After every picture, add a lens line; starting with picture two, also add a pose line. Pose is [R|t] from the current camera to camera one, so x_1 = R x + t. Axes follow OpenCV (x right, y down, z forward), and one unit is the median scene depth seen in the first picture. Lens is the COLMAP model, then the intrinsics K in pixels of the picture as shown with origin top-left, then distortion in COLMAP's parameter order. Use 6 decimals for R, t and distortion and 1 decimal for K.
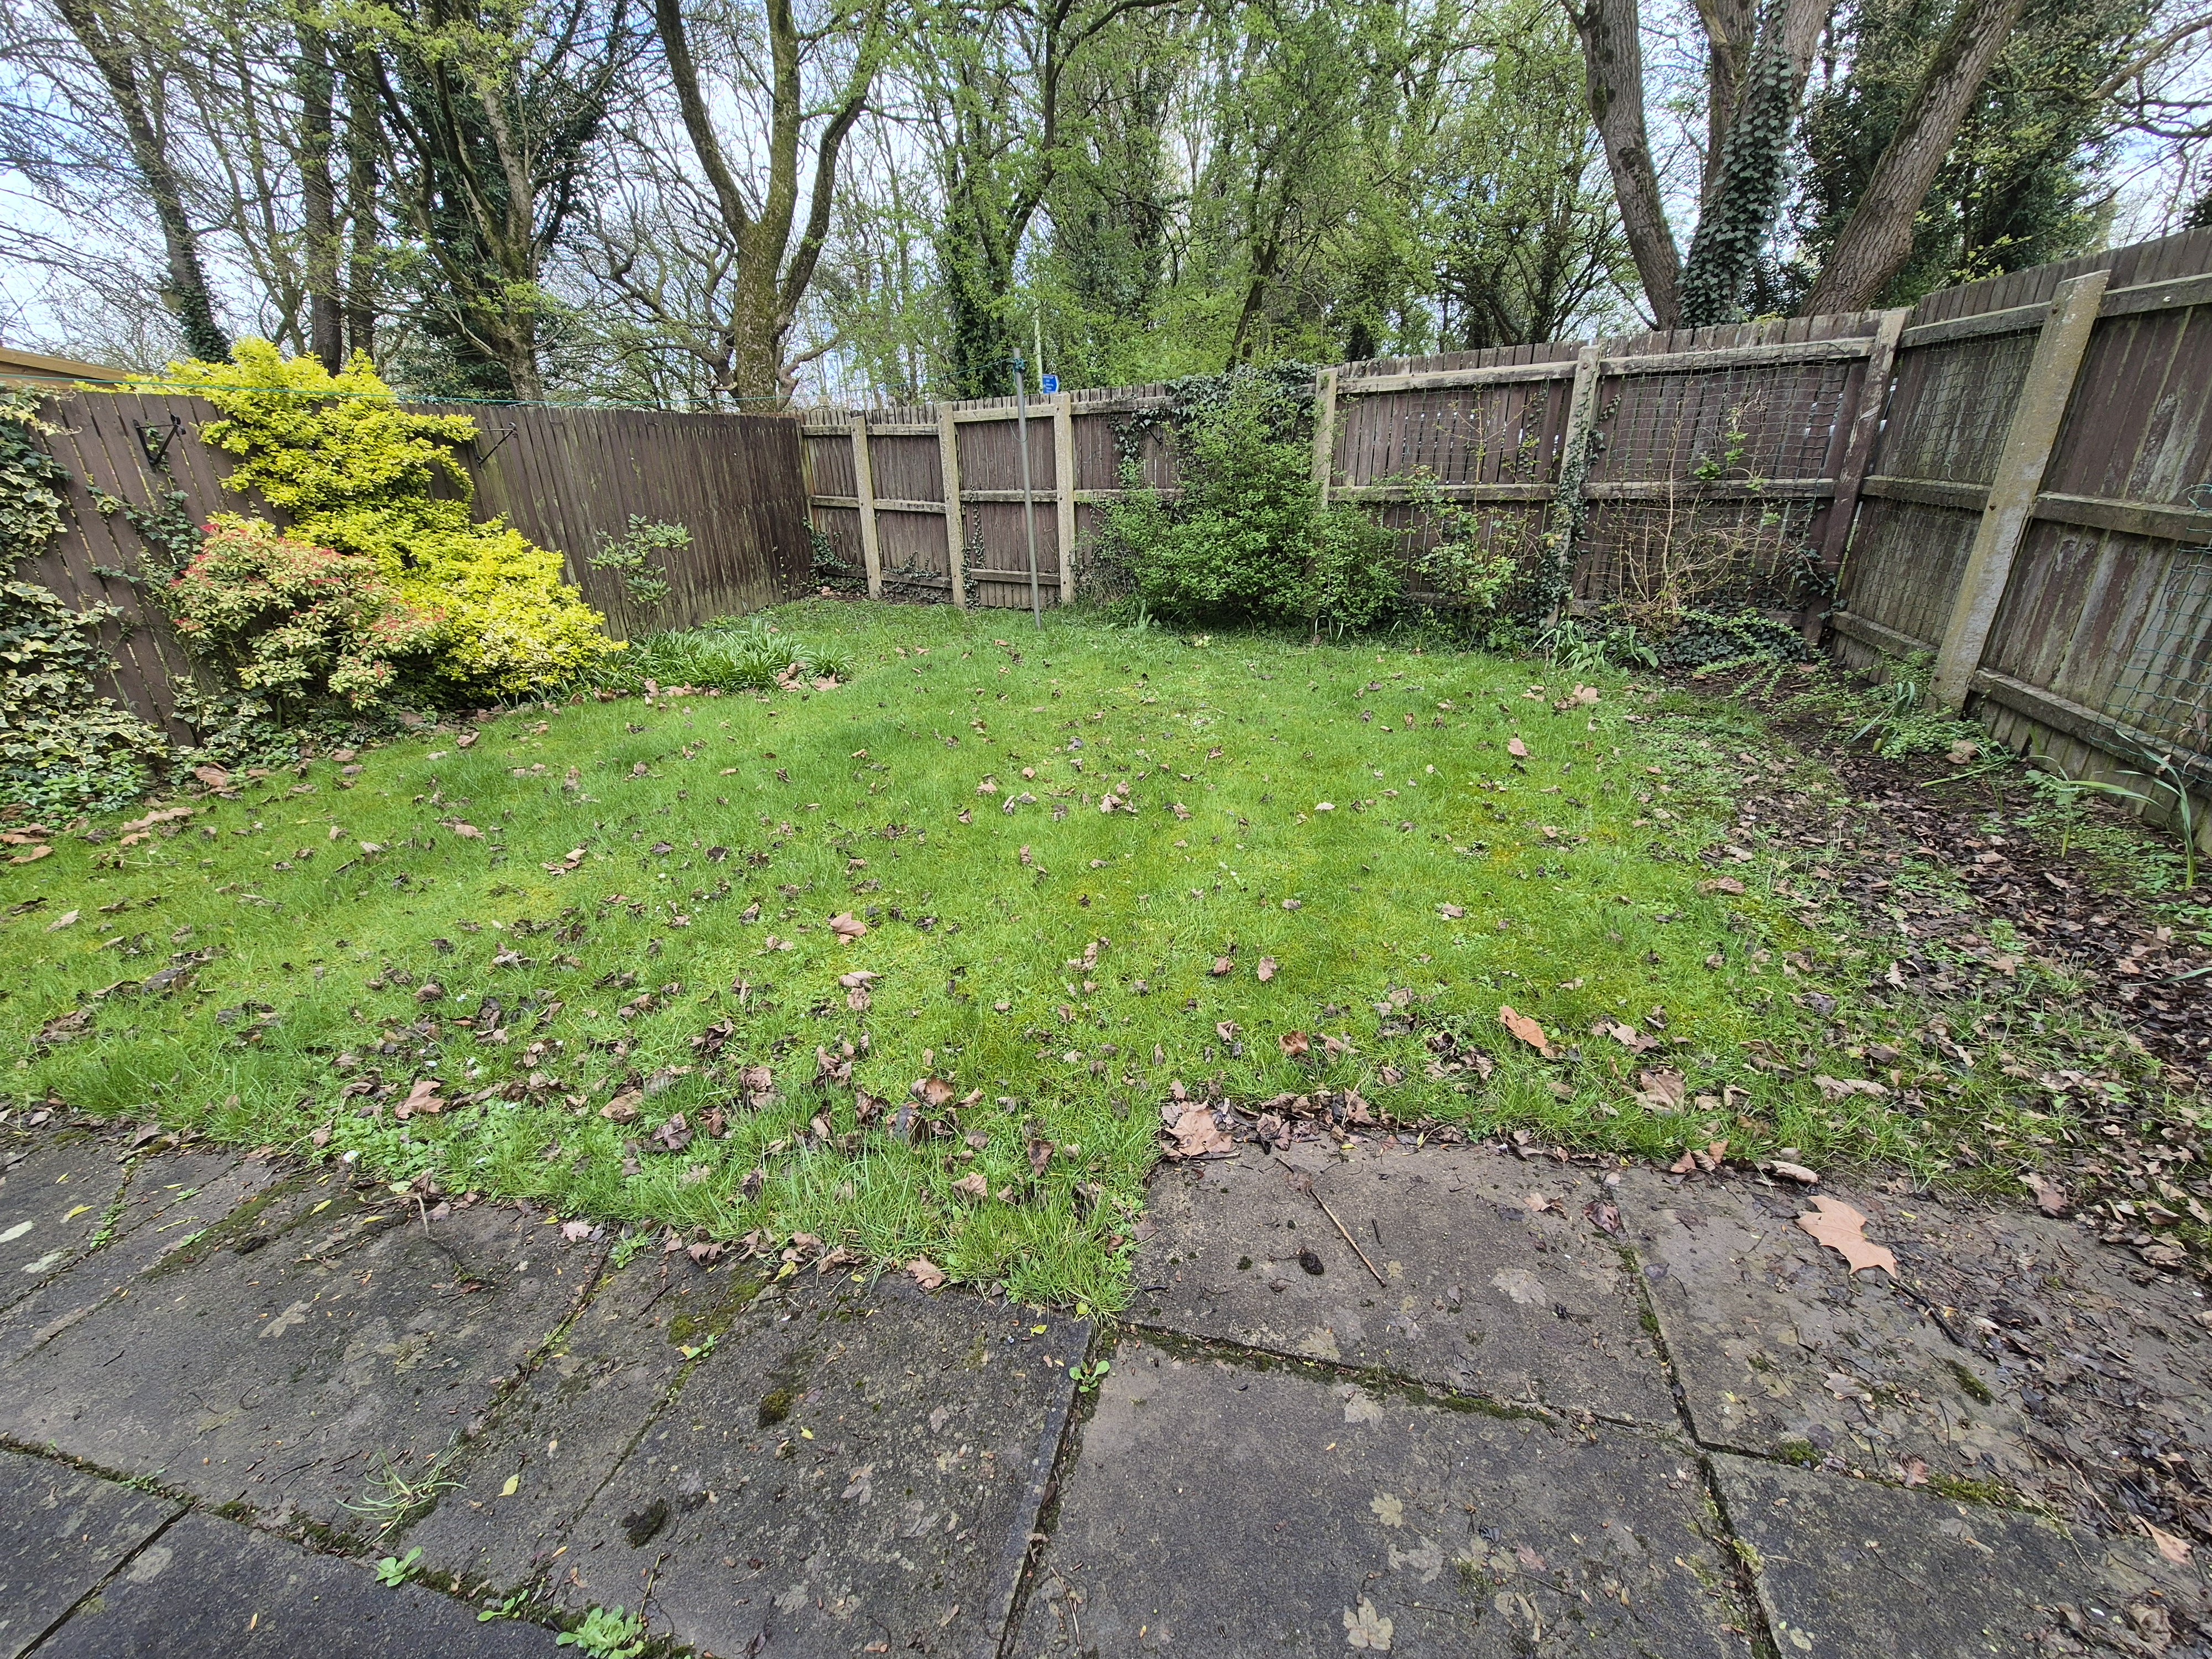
lens RADIAL K [[908.5, 0, 1115.3], [0, 908.5, 831.5], [0, 0, 1]] dist [0.002111, -0.000170]
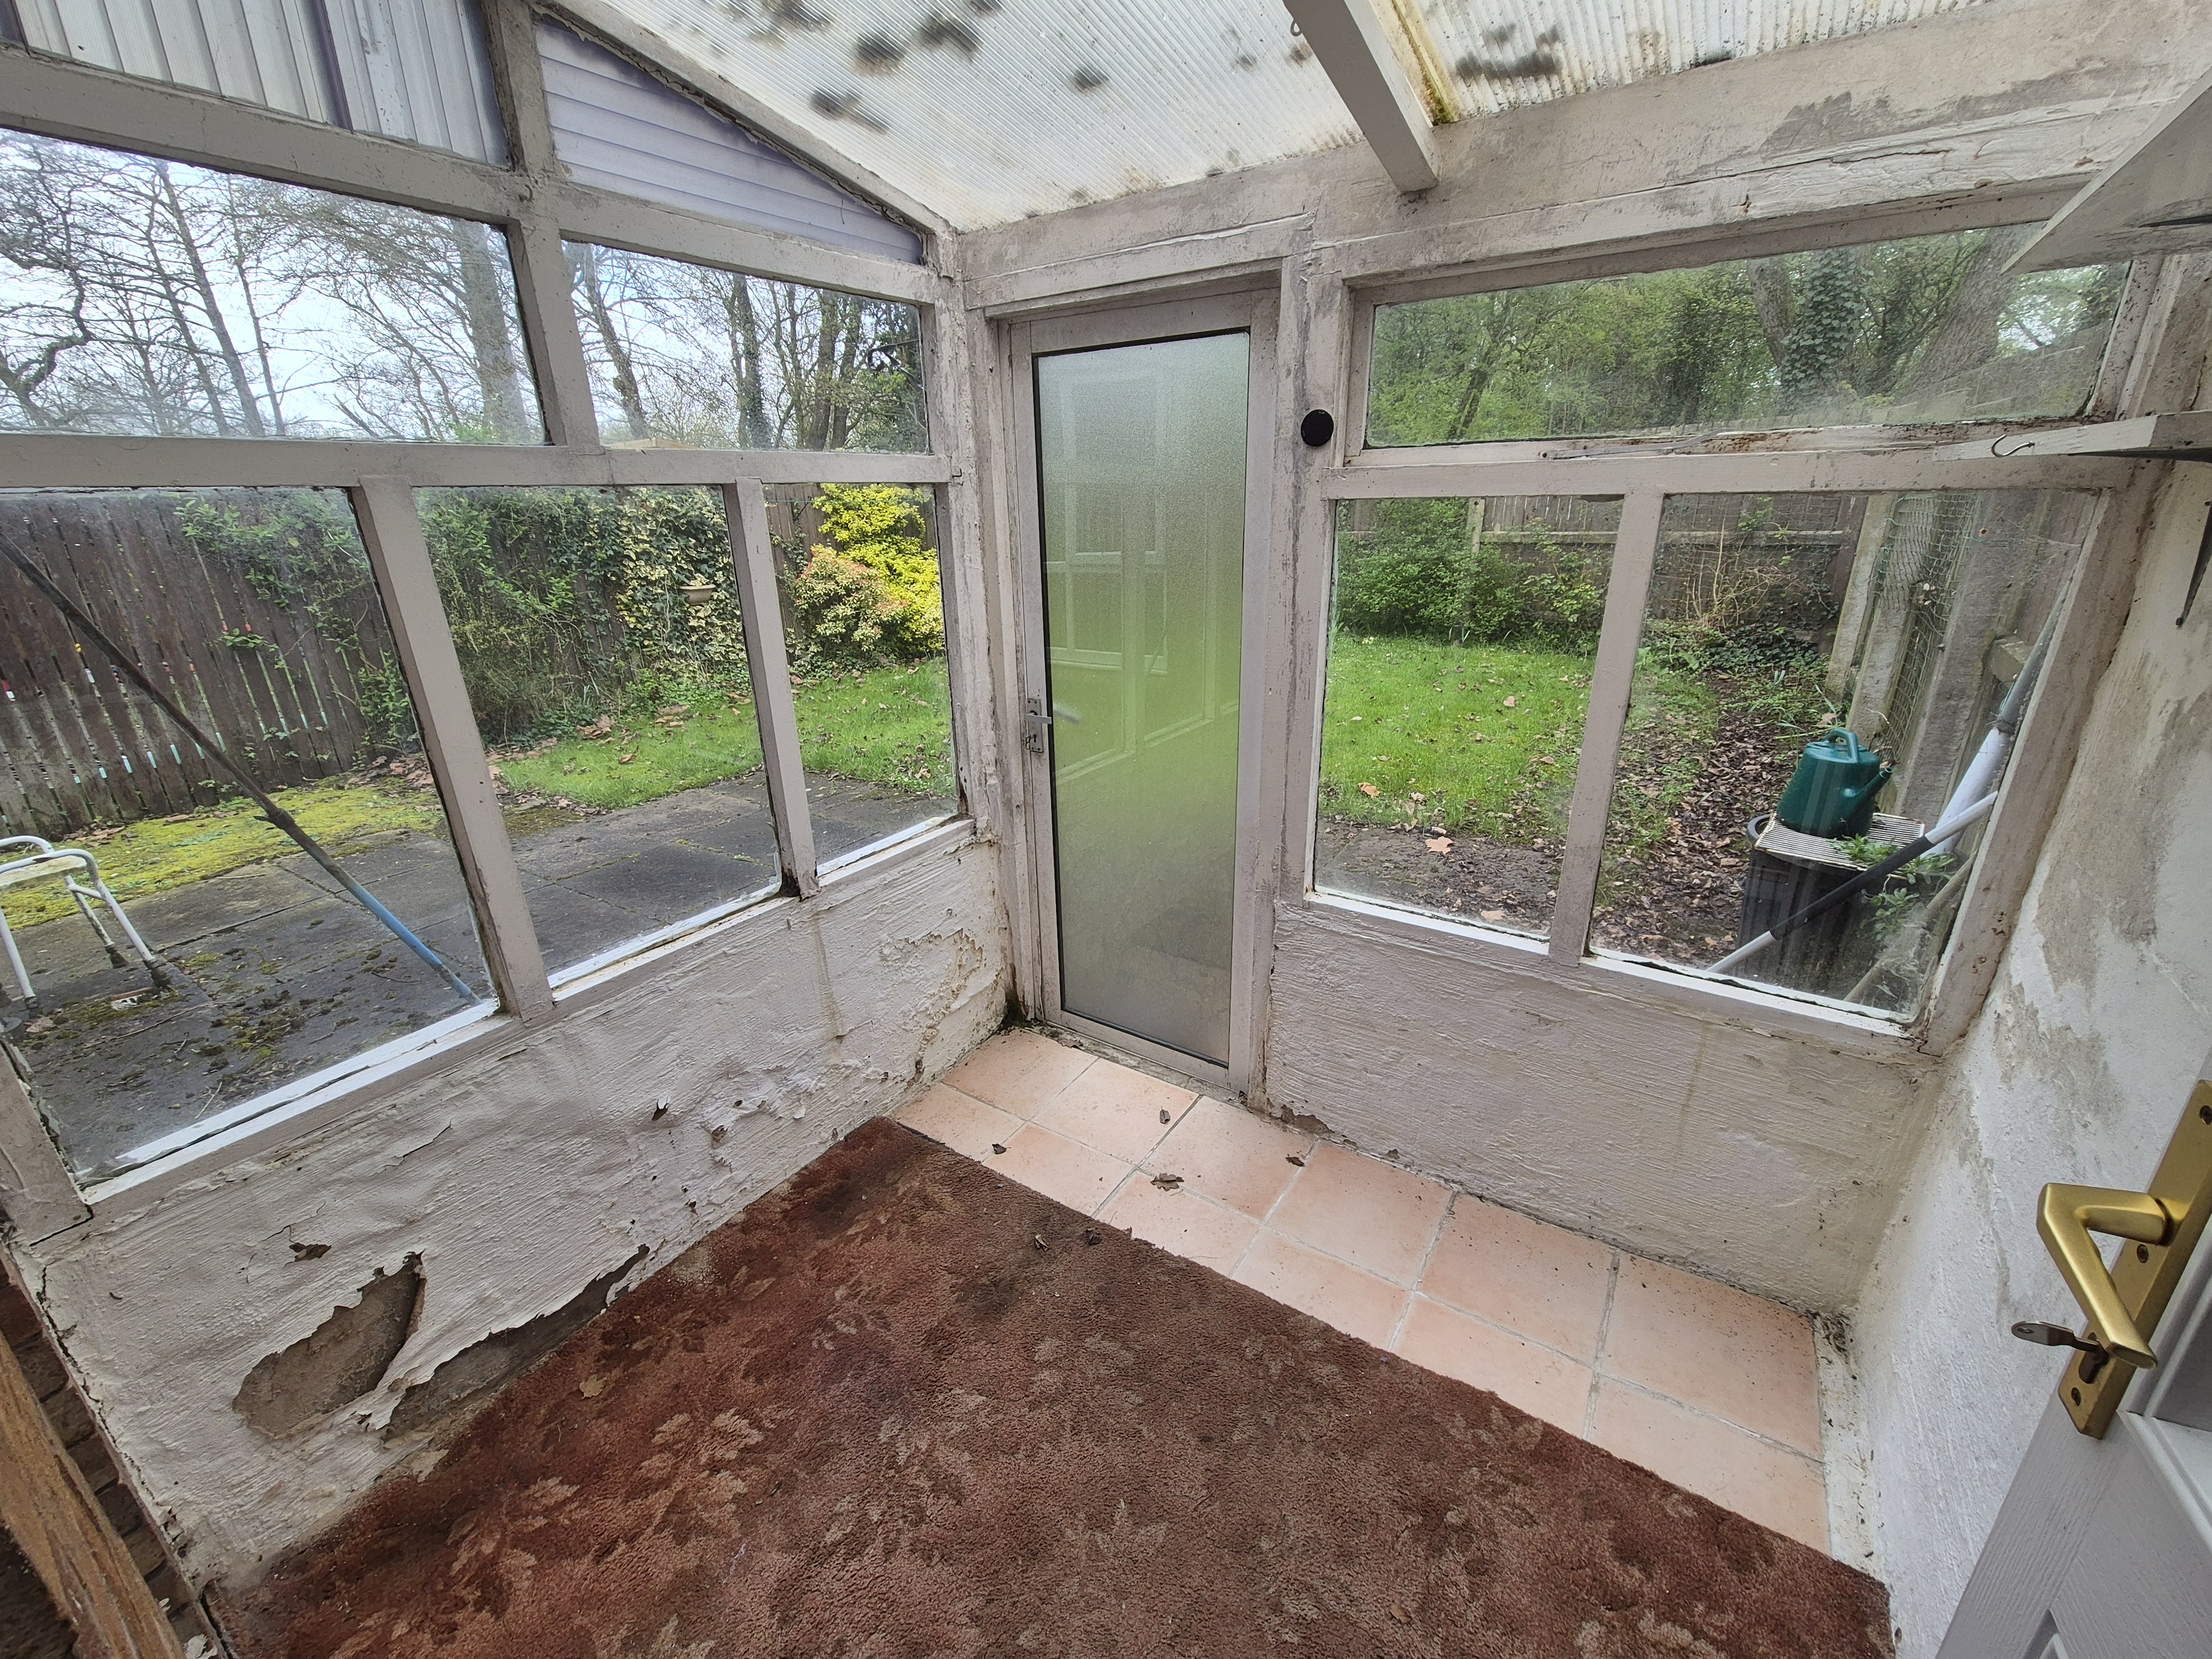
lens RADIAL K [[908.5, 0, 1103.6], [0, 908.5, 827.2], [0, 0, 1]] dist [0.002111, -0.000170]
pose [[0.940652, 0.110345, -0.320932, 0.242989], [-0.120597, 0.992627, -0.012180, 0.177498], [0.317221, 0.050161, 0.947024, -0.548449]]
